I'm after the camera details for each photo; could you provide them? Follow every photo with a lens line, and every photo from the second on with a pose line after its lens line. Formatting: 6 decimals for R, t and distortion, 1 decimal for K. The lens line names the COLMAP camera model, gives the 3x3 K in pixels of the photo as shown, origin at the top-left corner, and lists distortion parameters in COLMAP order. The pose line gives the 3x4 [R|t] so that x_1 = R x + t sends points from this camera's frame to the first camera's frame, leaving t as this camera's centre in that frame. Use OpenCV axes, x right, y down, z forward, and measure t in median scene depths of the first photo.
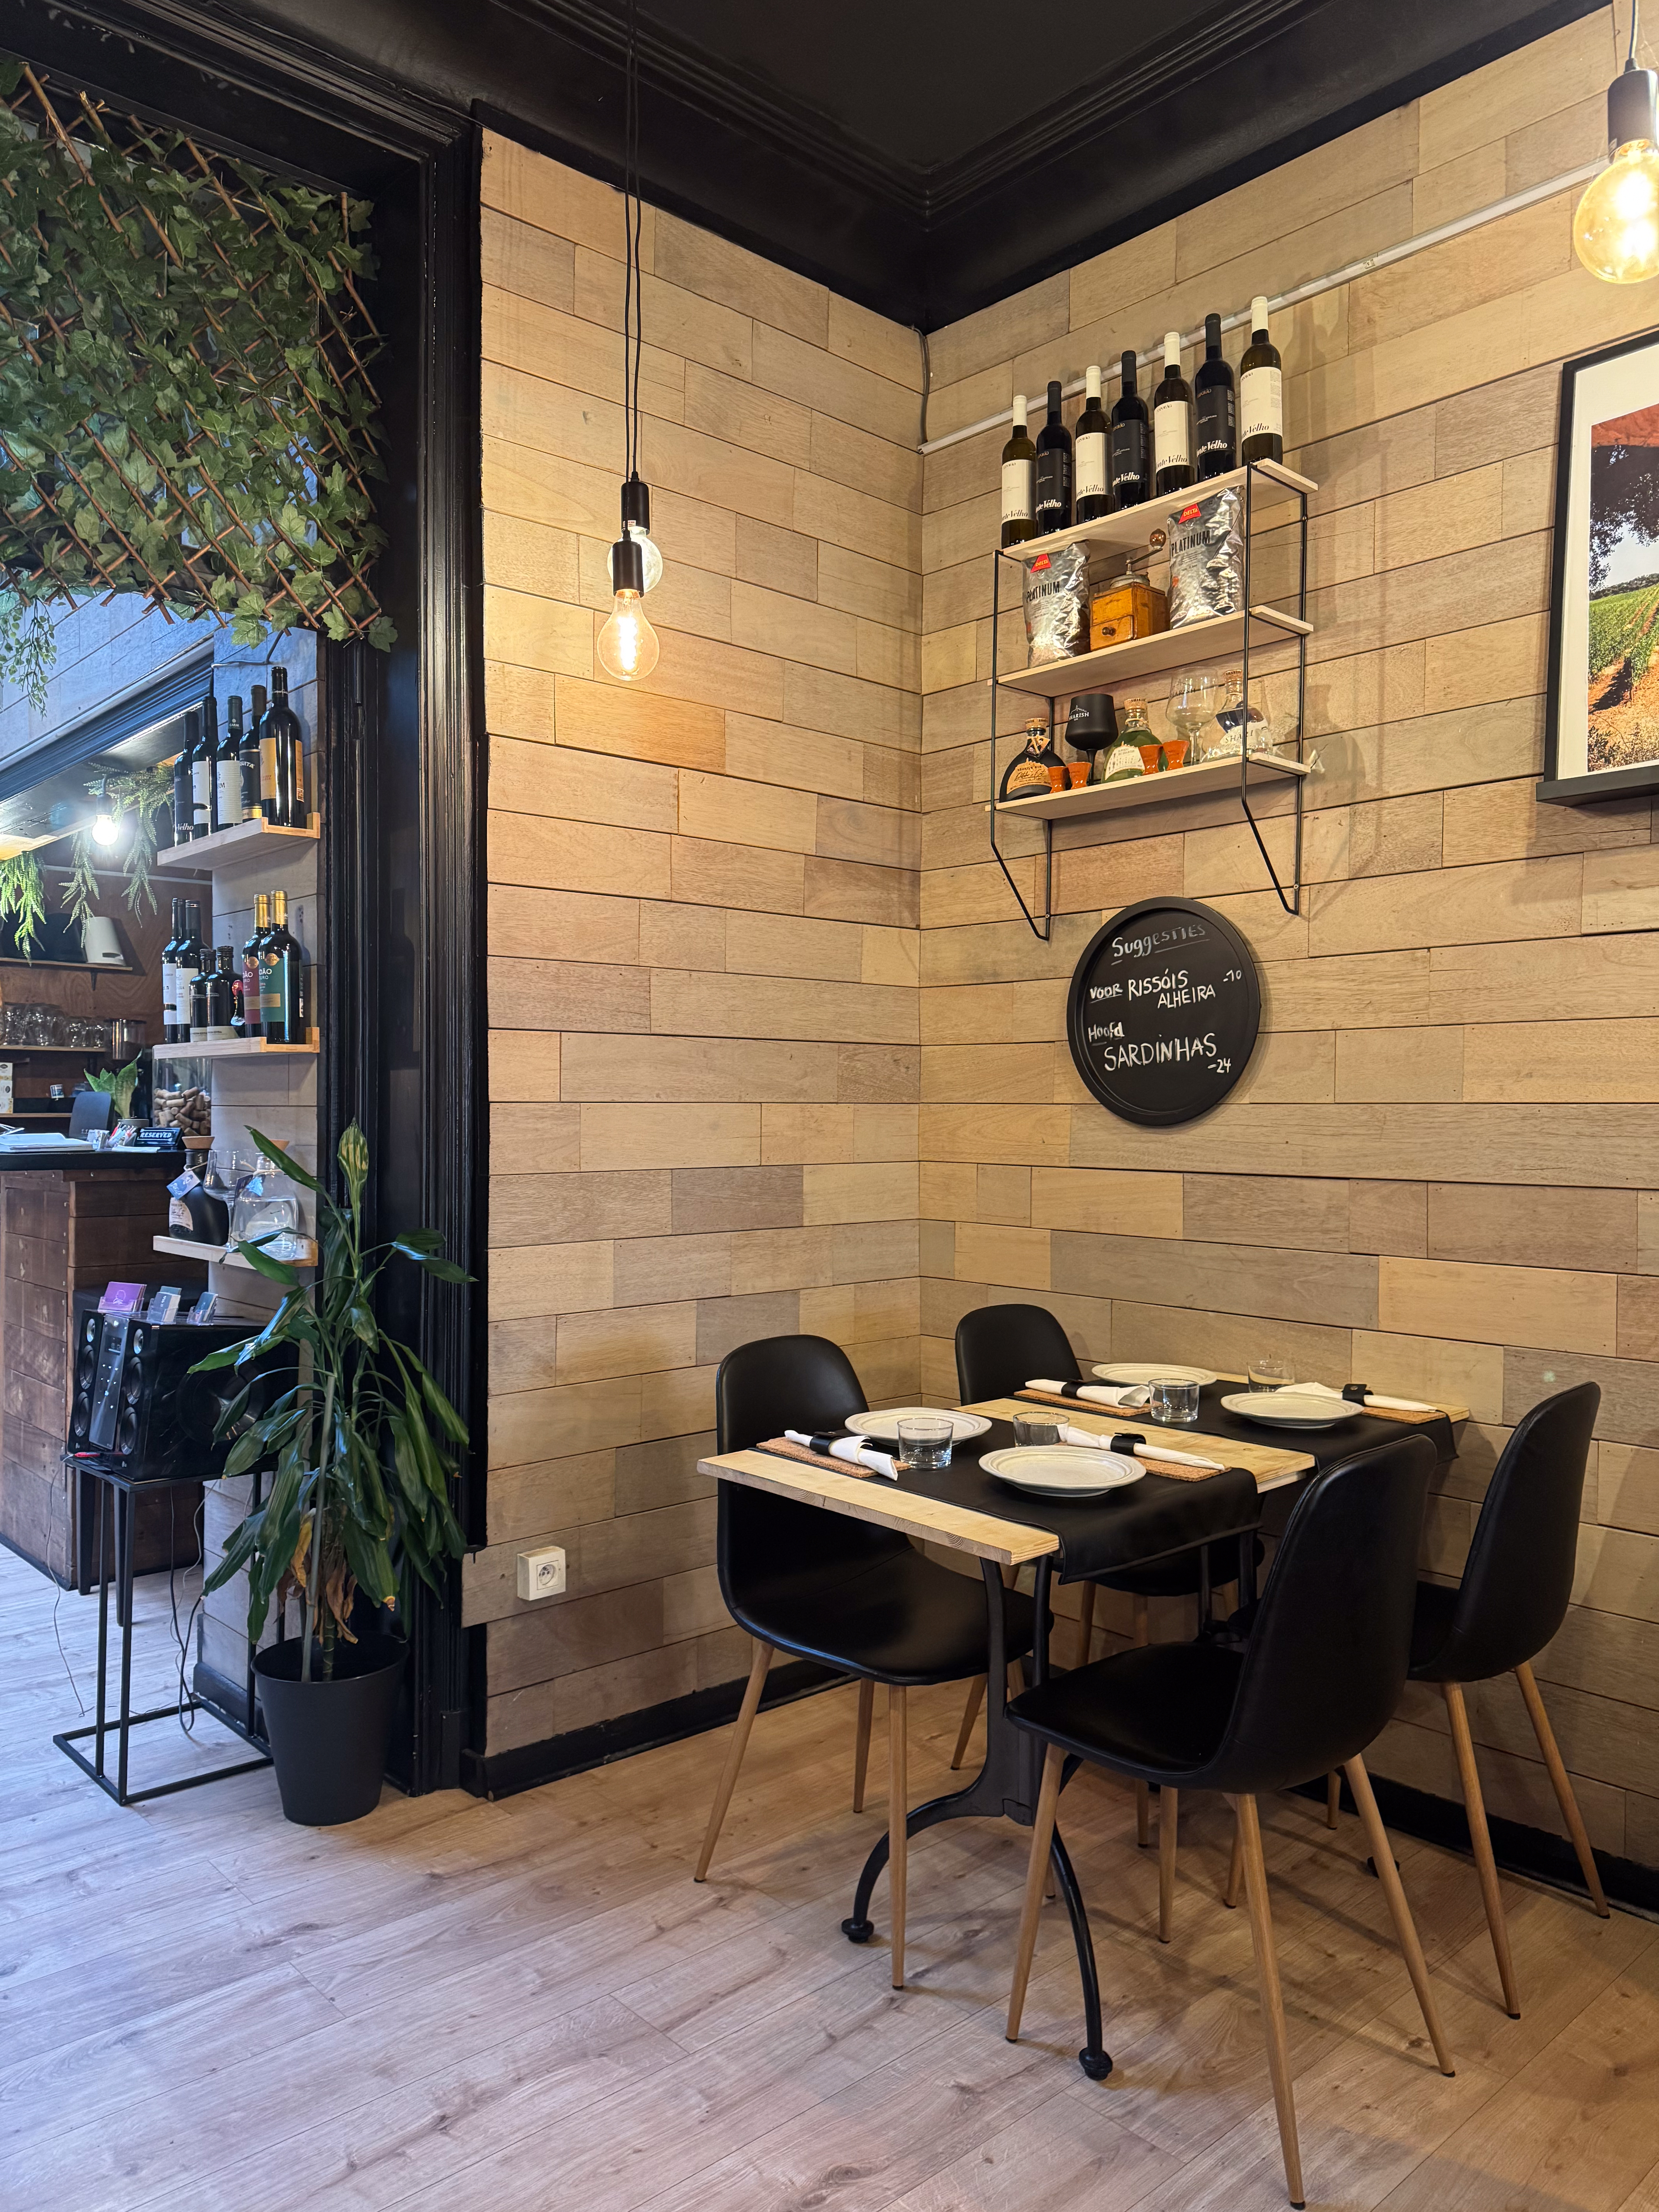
lens RADIAL K [[1486.9, 0, 848.0], [0, 1486.9, 1094.5], [0, 0, 1]] dist [-0.008090, -0.017507]
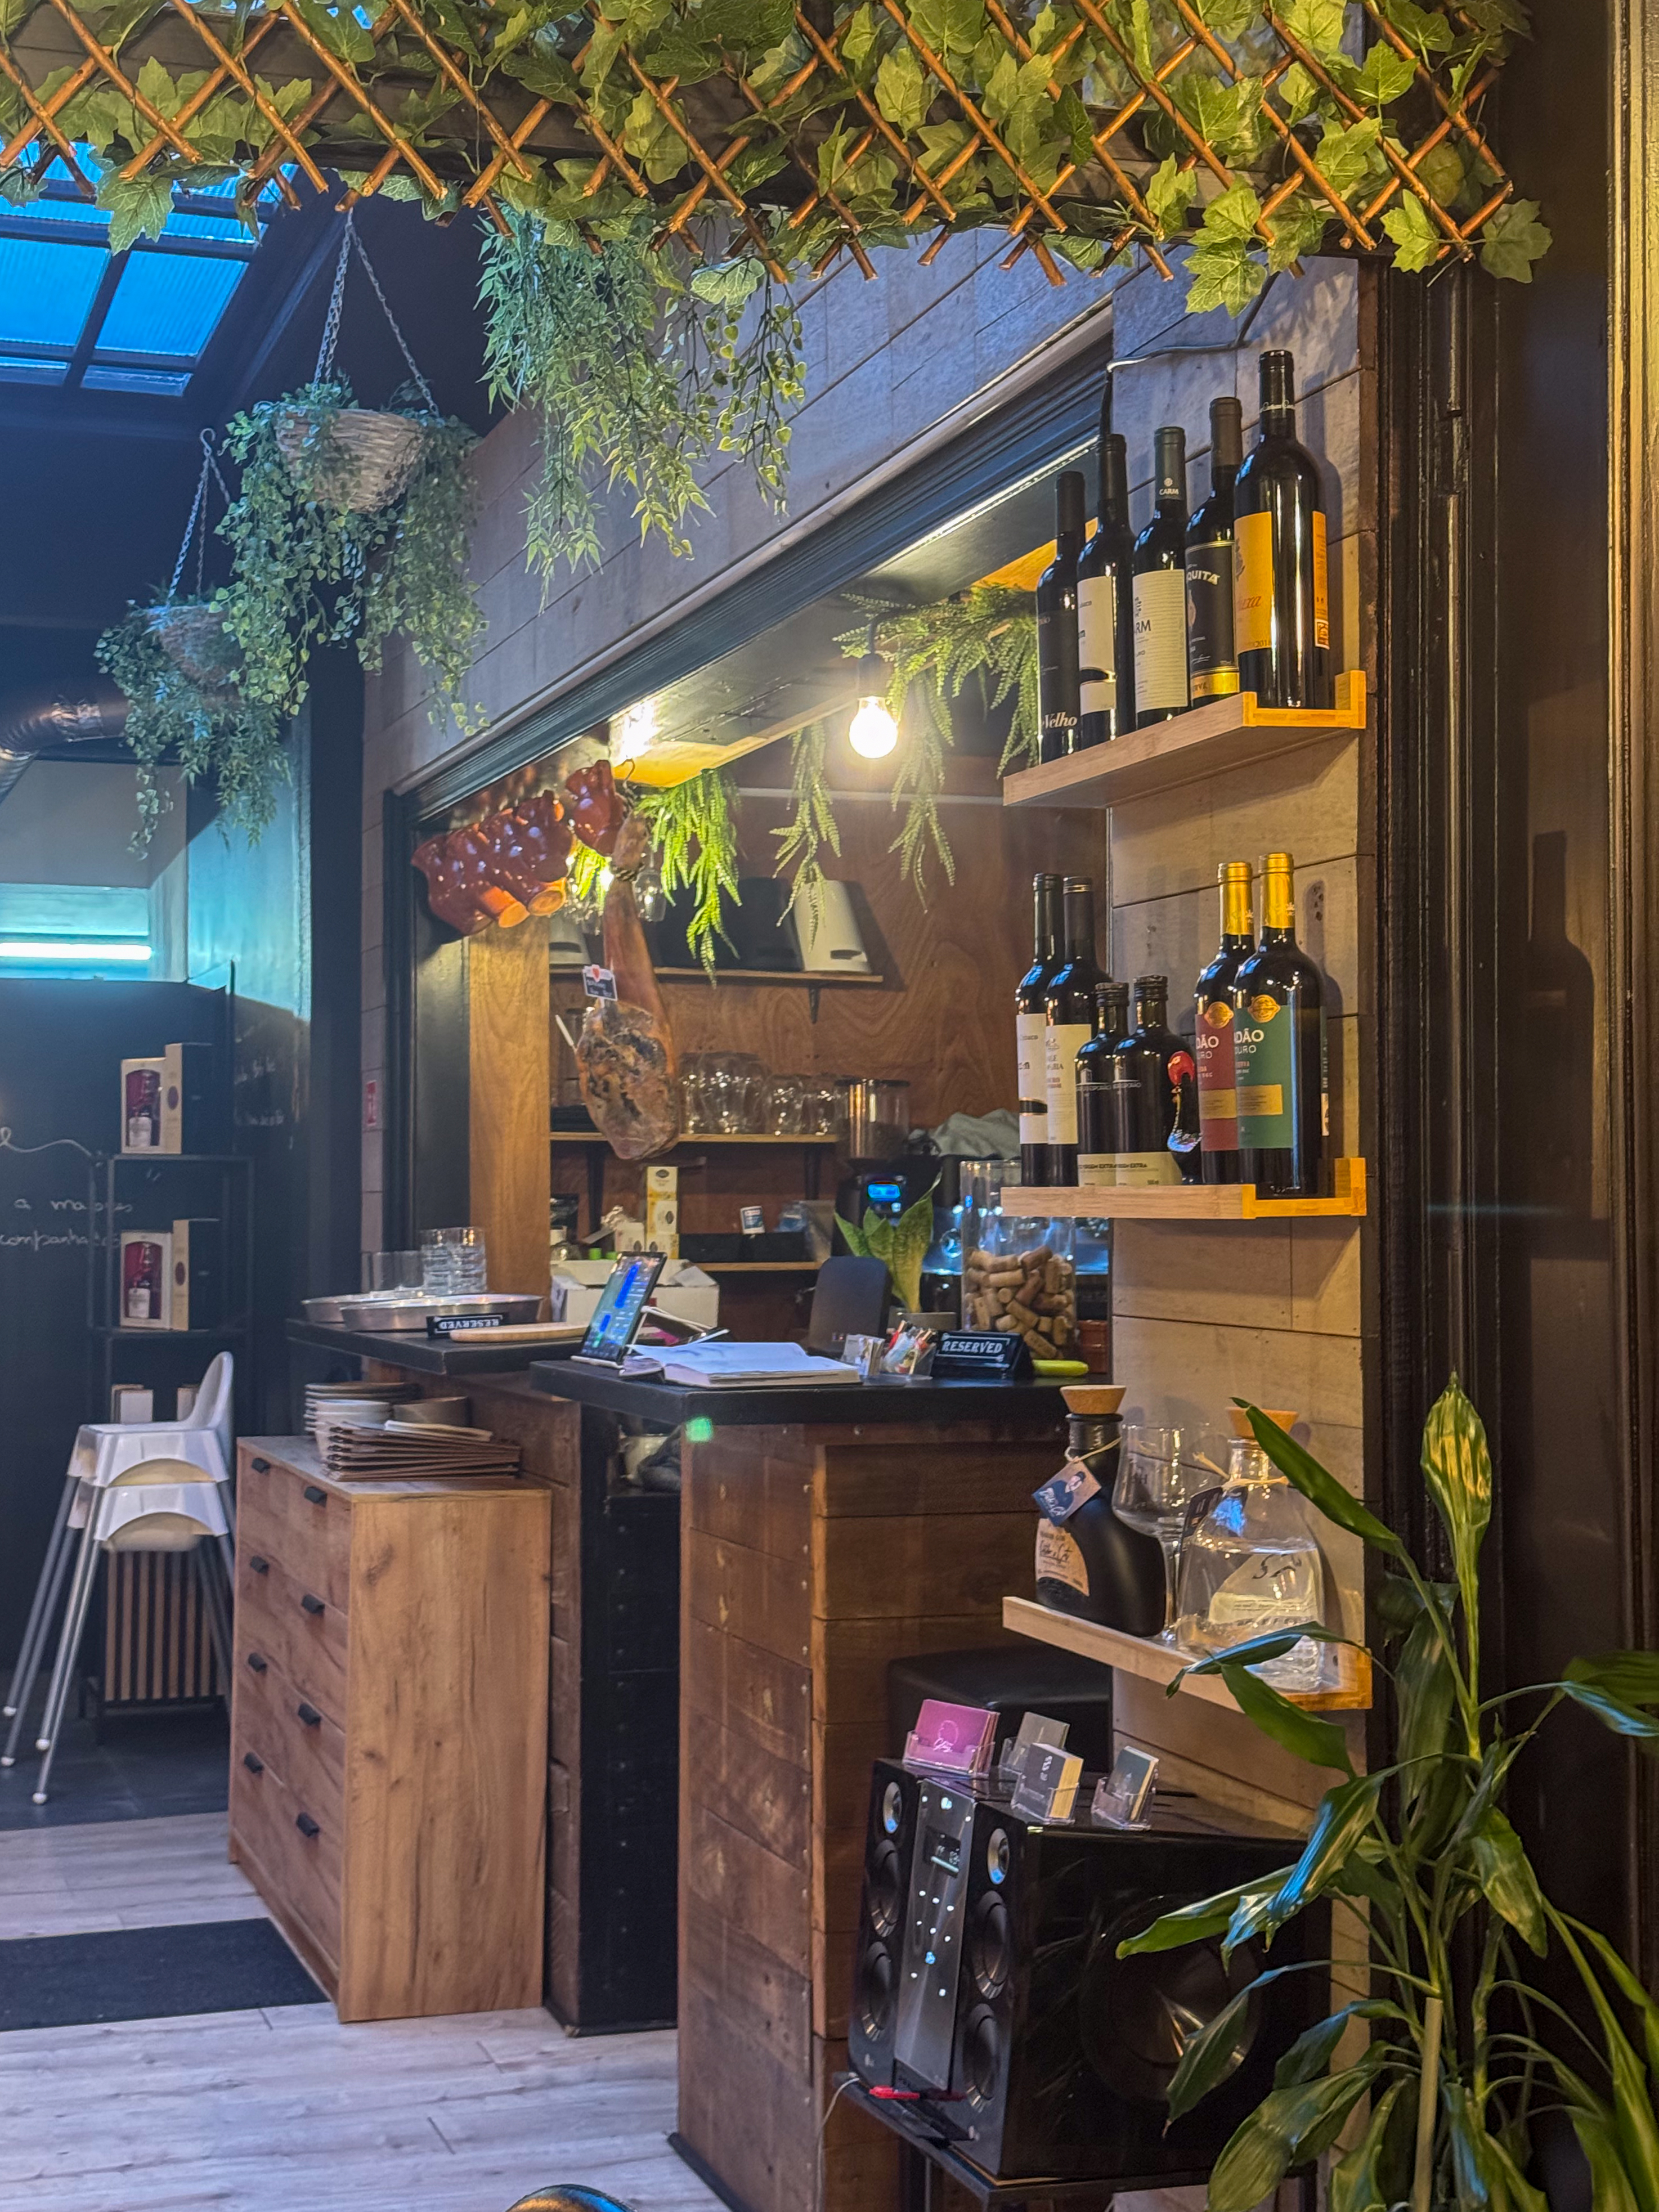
lens RADIAL K [[3086.0, 0, 827.1], [0, 3086.0, 1111.7], [0, 0, 1]] dist [0.052999, 0.000000]
pose [[0.897952, -0.015760, -0.439812, -0.096405], [0.005148, 0.999666, -0.025311, -0.036507], [0.440064, 0.020464, 0.897733, 0.108695]]
